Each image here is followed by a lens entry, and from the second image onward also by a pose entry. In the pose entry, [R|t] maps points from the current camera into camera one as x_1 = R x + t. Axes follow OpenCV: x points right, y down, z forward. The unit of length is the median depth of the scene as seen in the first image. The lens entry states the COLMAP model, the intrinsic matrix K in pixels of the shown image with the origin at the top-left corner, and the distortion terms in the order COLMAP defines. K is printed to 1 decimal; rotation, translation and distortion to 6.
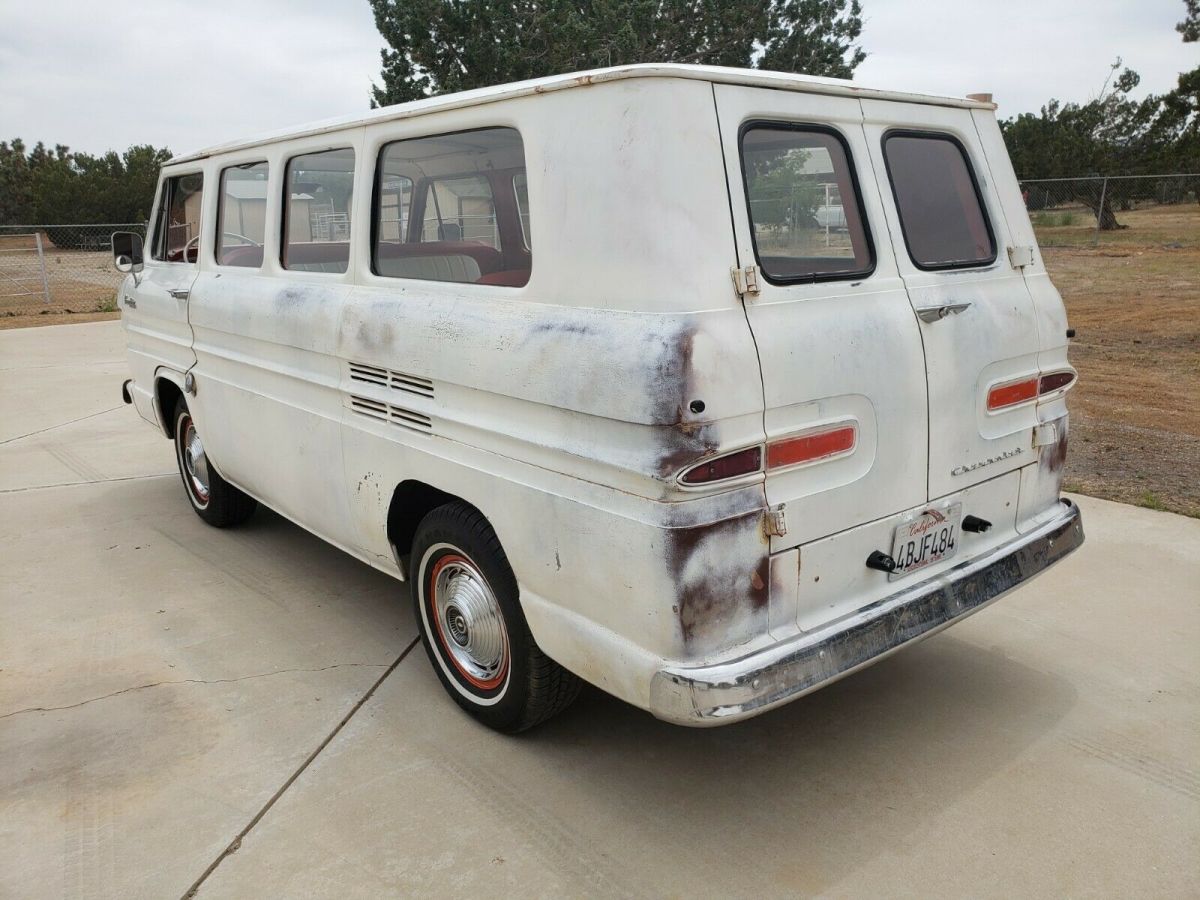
lens RADIAL K [[949.5, 0, 572.4], [0, 949.5, 430.1], [0, 0, 1]] dist [0.034239, -0.028214]
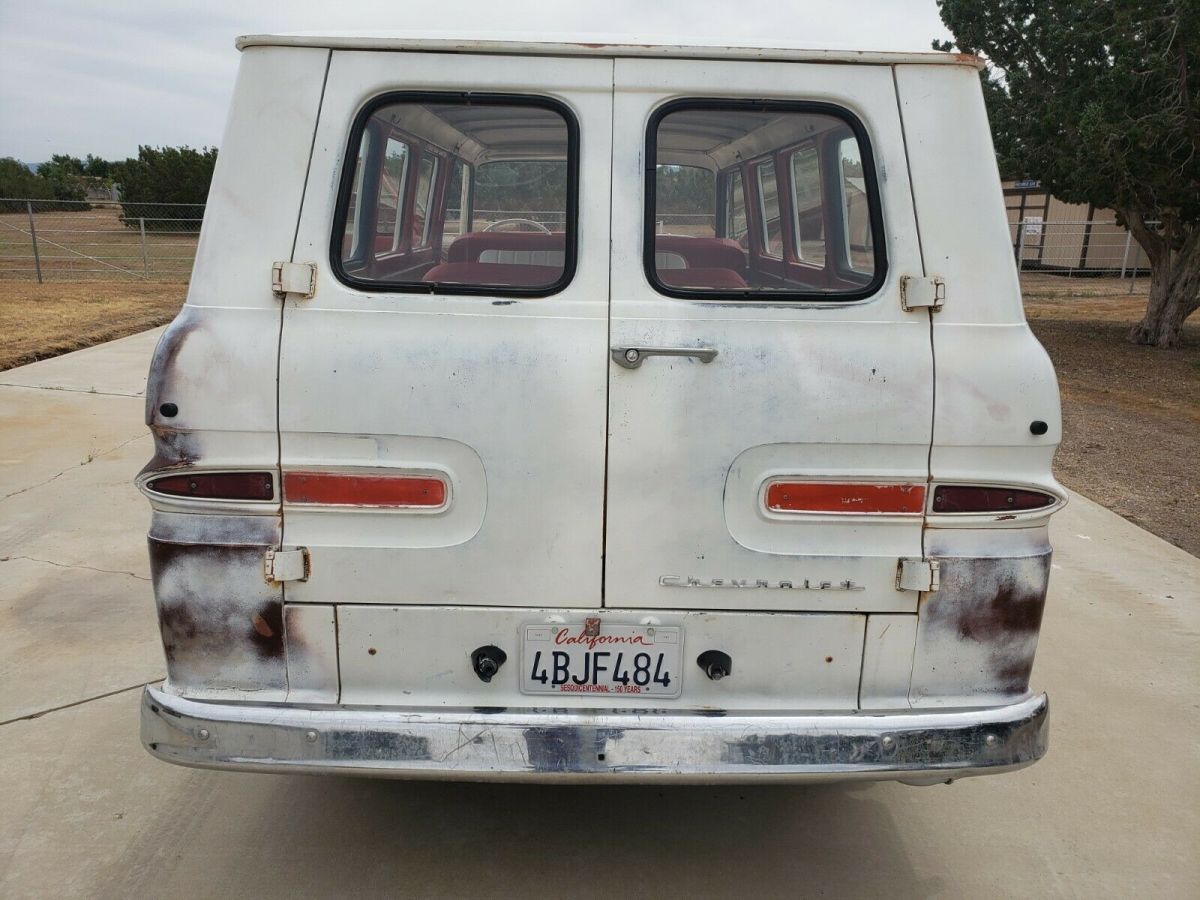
lens RADIAL K [[943.9, 0, 573.9], [0, 943.9, 439.1], [0, 0, 1]] dist [0.023169, -0.003549]
pose [[0.788819, 0.180758, -0.587445, 0.866538], [-0.173608, 0.982383, 0.069160, -0.113635], [0.589598, 0.047431, 0.806303, 0.449431]]
